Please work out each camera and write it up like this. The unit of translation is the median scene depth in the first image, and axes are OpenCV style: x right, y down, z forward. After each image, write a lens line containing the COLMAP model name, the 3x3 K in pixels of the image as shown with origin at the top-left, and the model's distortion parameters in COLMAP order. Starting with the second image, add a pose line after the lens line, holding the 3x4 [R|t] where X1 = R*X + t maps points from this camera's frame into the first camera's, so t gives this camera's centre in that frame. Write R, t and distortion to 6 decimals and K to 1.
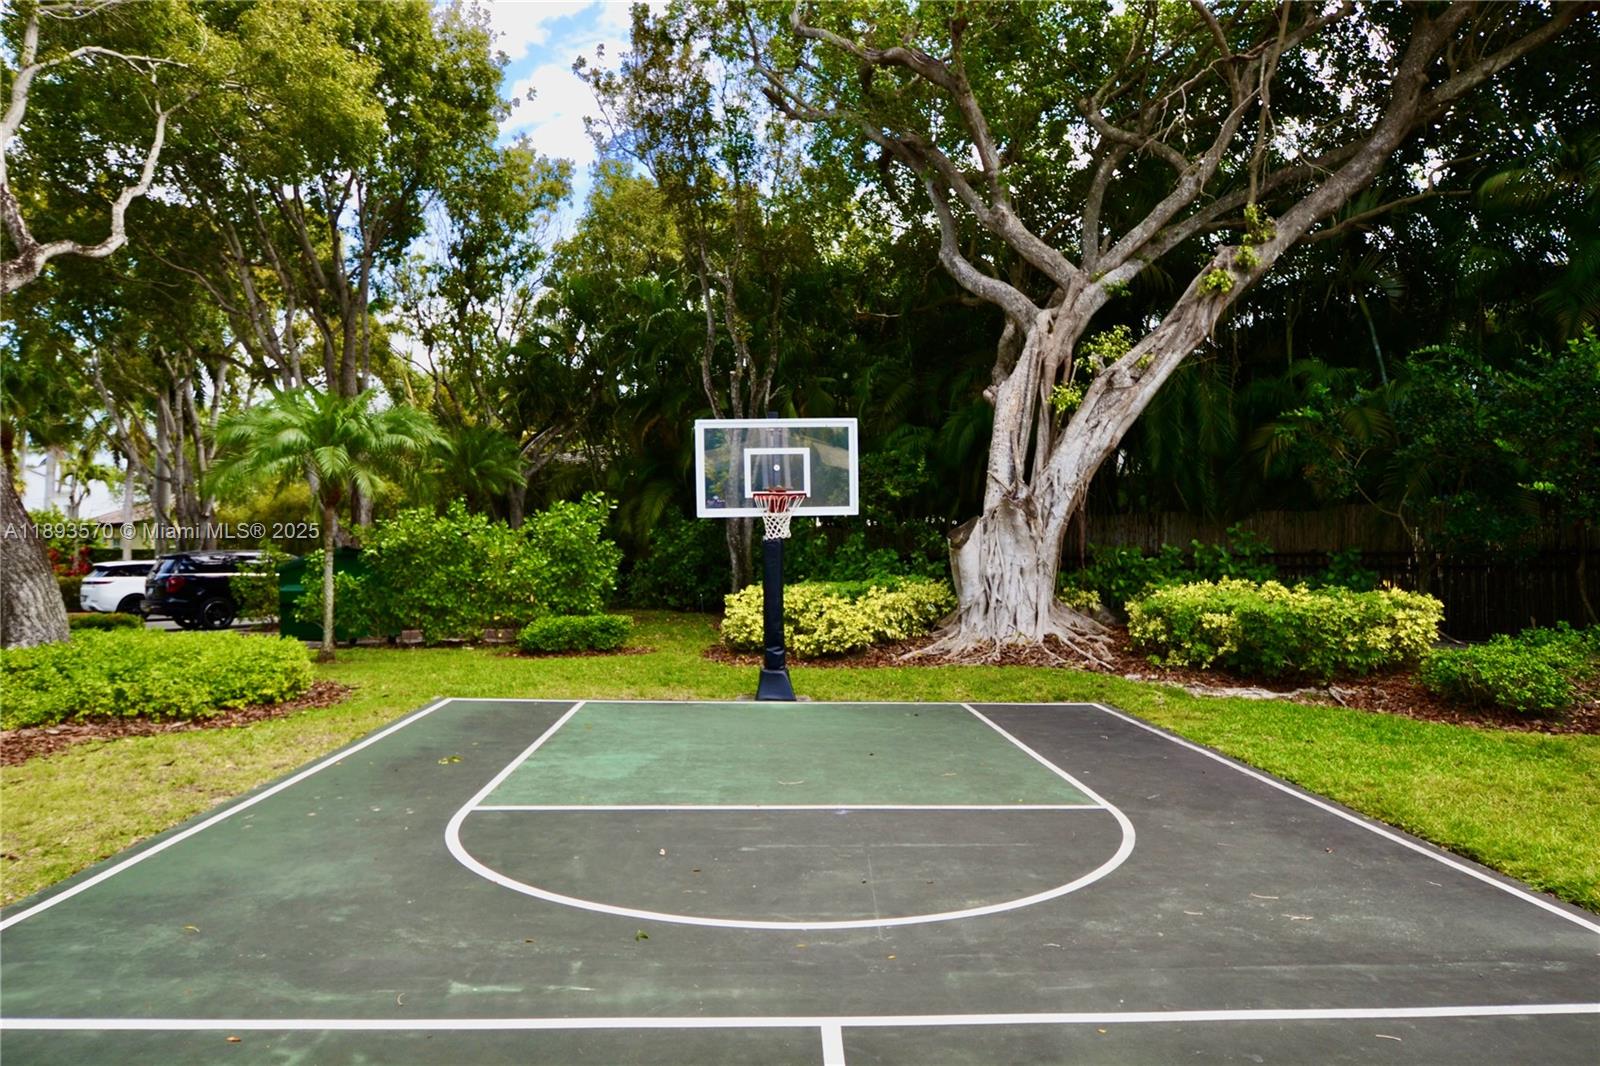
lens RADIAL K [[1023.4, 0, 800.0], [0, 1023.4, 533.0], [0, 0, 1]] dist [-0.002652, -0.003118]
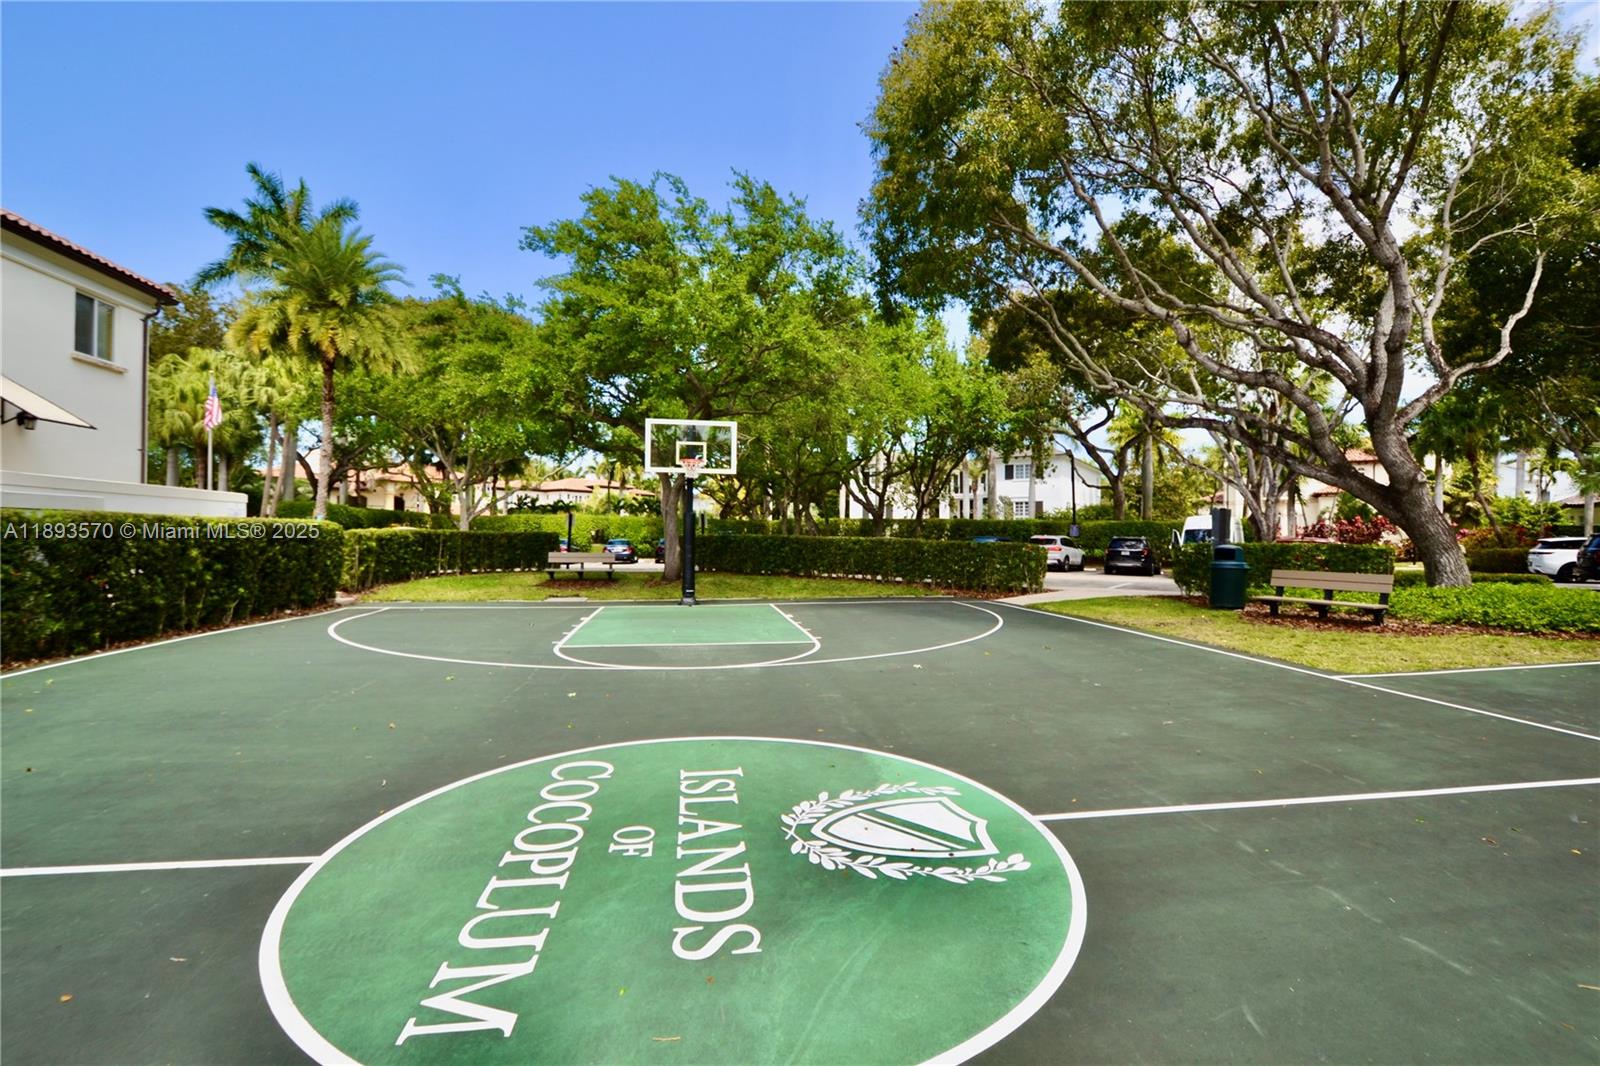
lens RADIAL K [[725.5, 0, 800.0], [0, 725.5, 533.0], [0, 0, 1]] dist [-0.000913, -0.000495]
pose [[0.142133, -0.003638, -0.989841, 0.342452], [0.030705, 0.999528, 0.000735, -0.024845], [0.989371, -0.030498, 0.142178, -0.322565]]
